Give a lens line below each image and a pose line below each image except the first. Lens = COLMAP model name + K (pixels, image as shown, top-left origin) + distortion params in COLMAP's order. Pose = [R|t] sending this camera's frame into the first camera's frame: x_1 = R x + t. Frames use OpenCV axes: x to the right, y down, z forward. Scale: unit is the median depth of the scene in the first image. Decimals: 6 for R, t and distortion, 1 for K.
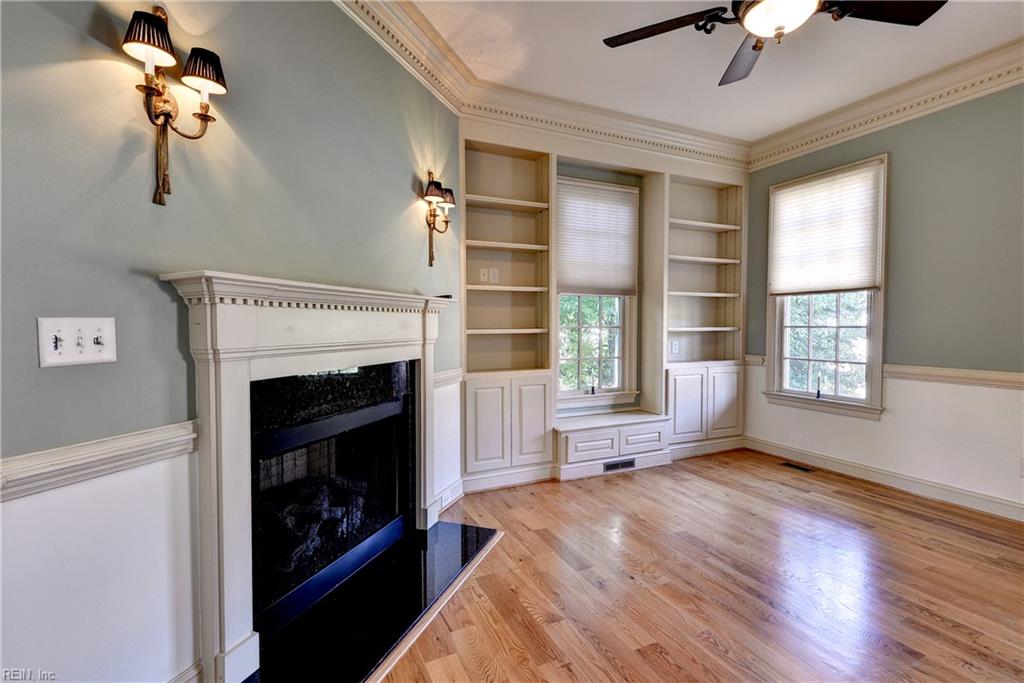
lens RADIAL K [[479.5, 0, 521.3], [0, 479.5, 338.7], [0, 0, 1]] dist [0.016178, -0.000185]
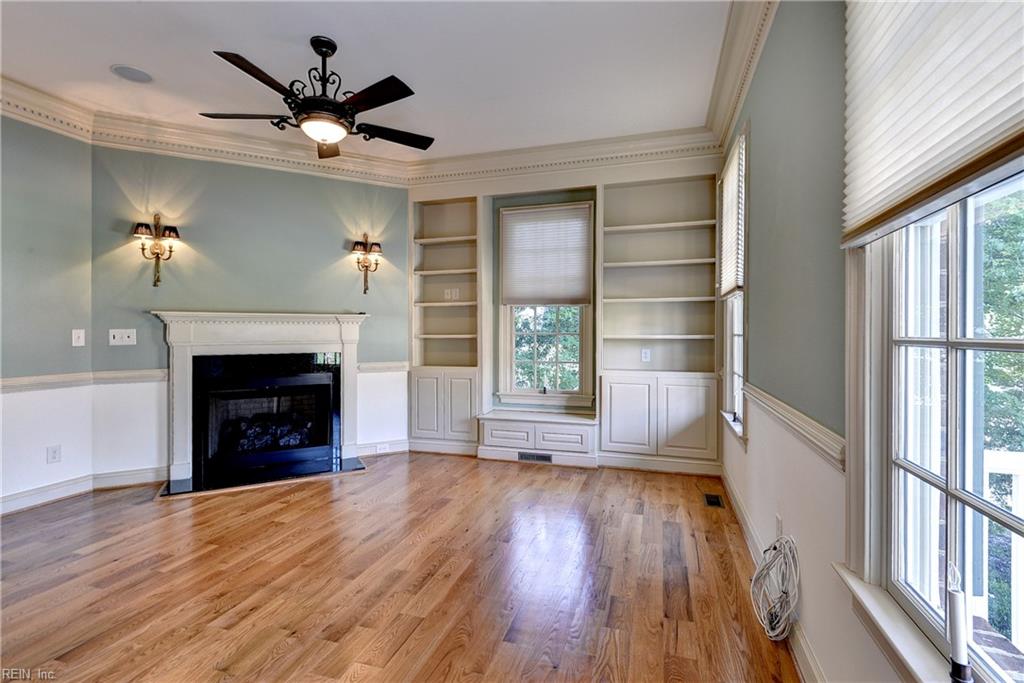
lens RADIAL K [[479.5, 0, 521.3], [0, 479.5, 338.7], [0, 0, 1]] dist [0.016178, -0.000185]
pose [[0.731762, 0.010509, -0.681480, 1.000762], [-0.020820, 0.999759, -0.006938, -0.004902], [0.681243, 0.019265, 0.731804, 0.163267]]
